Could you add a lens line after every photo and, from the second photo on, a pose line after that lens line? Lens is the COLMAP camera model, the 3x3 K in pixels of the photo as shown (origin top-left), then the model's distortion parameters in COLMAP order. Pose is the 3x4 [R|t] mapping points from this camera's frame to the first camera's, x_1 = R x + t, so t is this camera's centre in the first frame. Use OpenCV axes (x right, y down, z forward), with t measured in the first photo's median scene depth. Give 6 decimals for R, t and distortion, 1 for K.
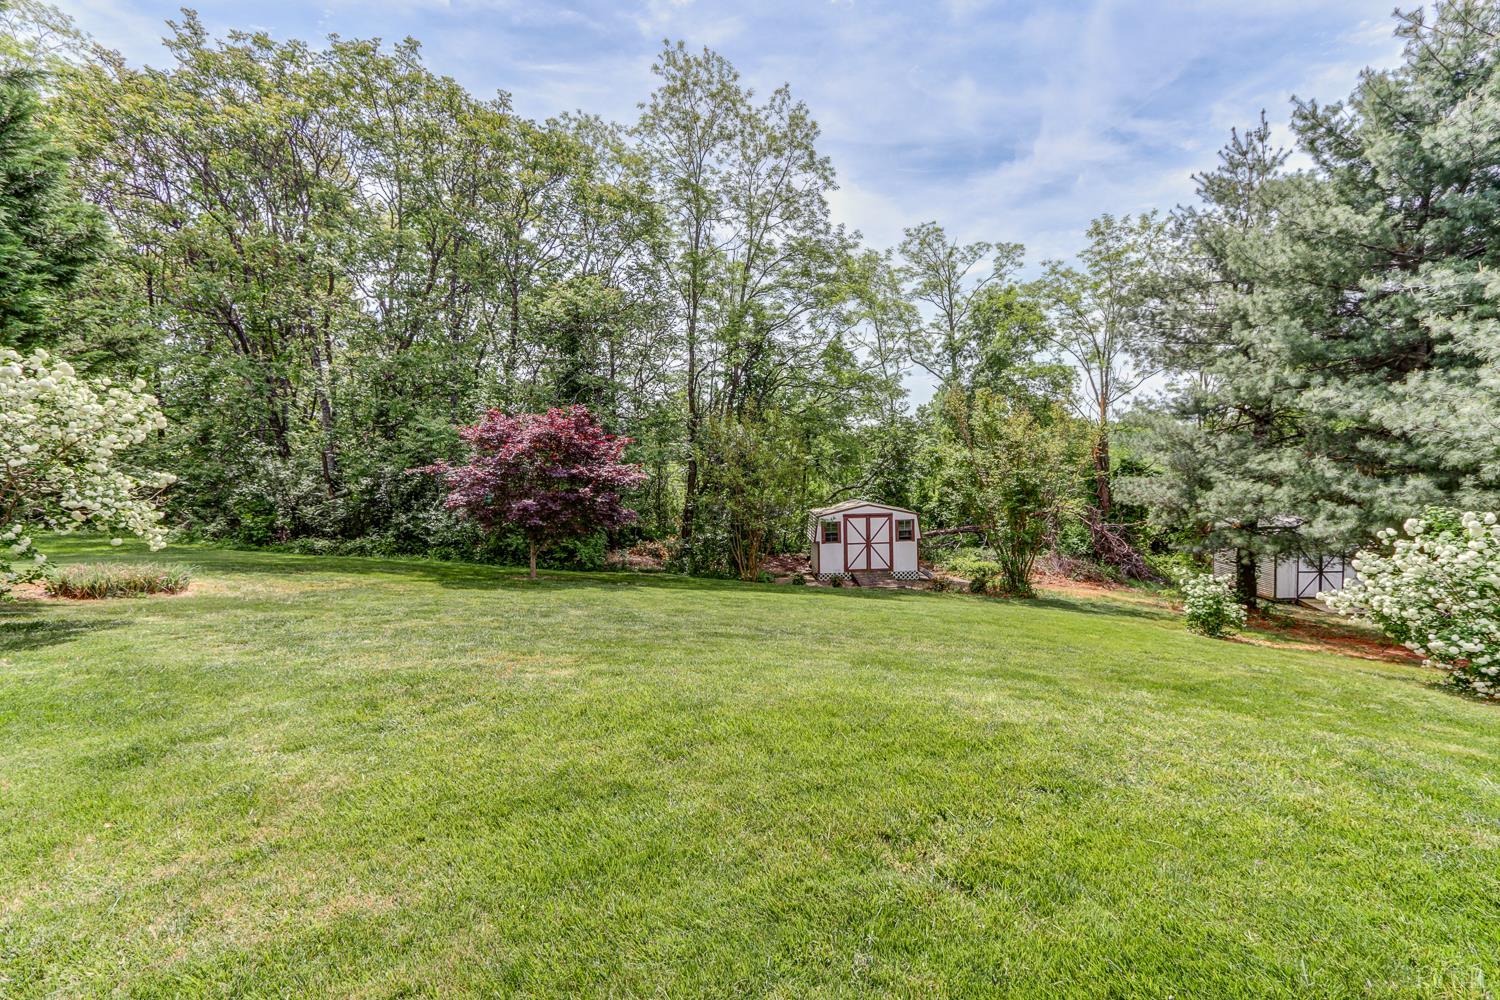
lens RADIAL K [[702.4, 0, 750.1], [0, 702.4, 485.2], [0, 0, 1]] dist [-0.009525, 0.000792]
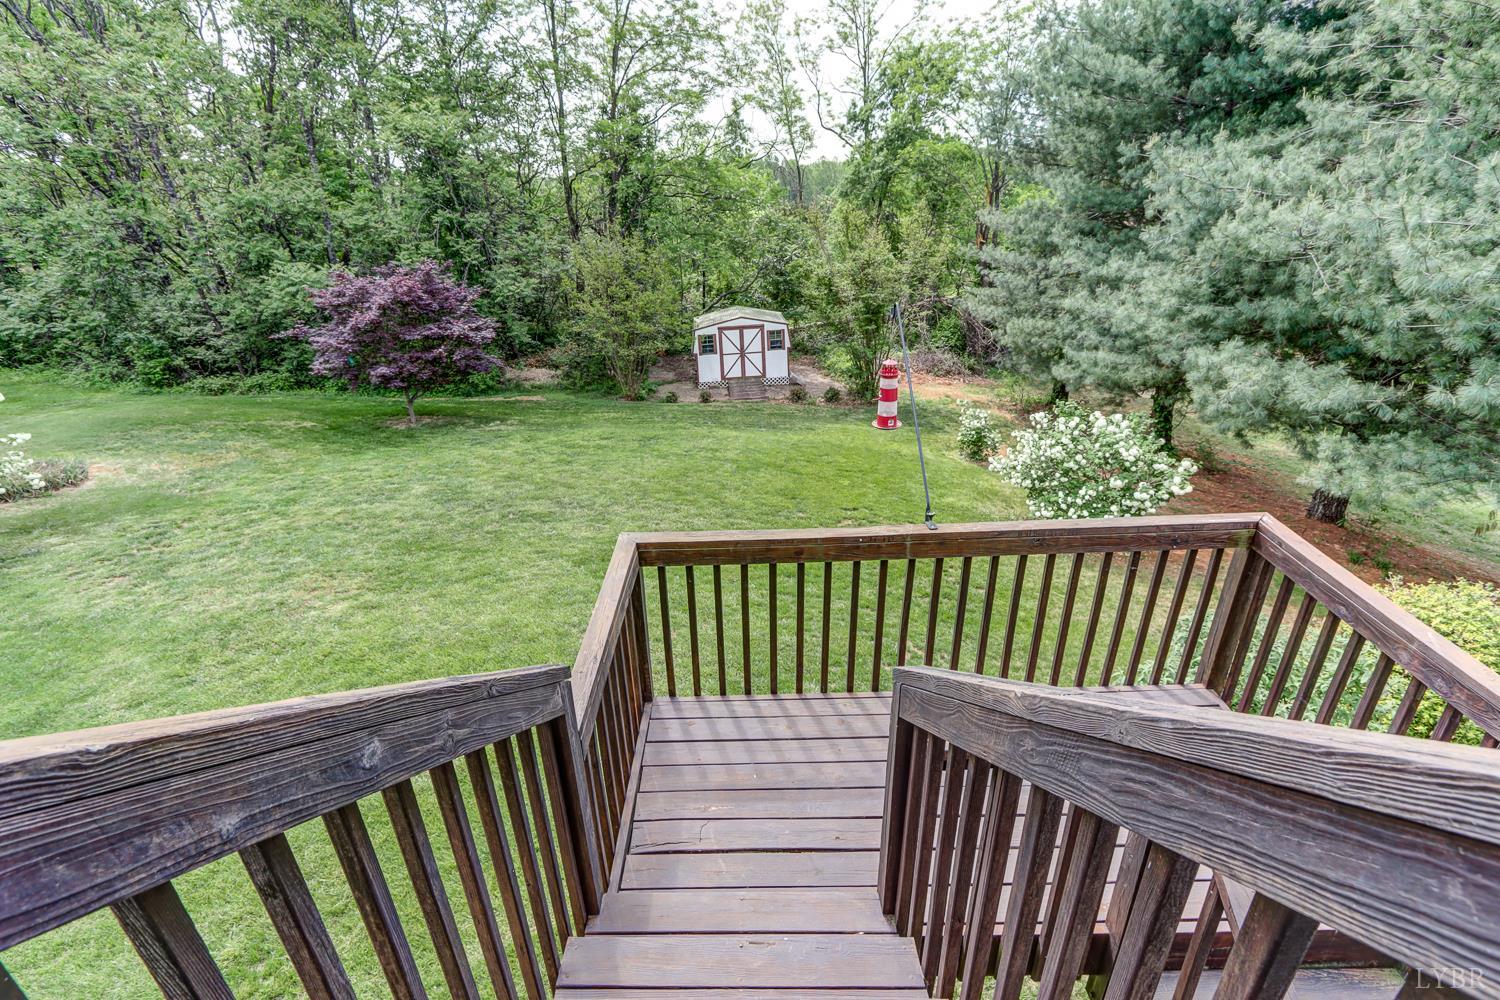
lens RADIAL K [[696.9, 0, 741.8], [0, 696.9, 488.6], [0, 0, 1]] dist [0.005112, 0.001095]
pose [[0.998394, -0.045585, 0.033641, 0.121705], [0.030877, 0.935672, 0.351518, -0.100481], [-0.047501, -0.349915, 0.935576, -0.081224]]
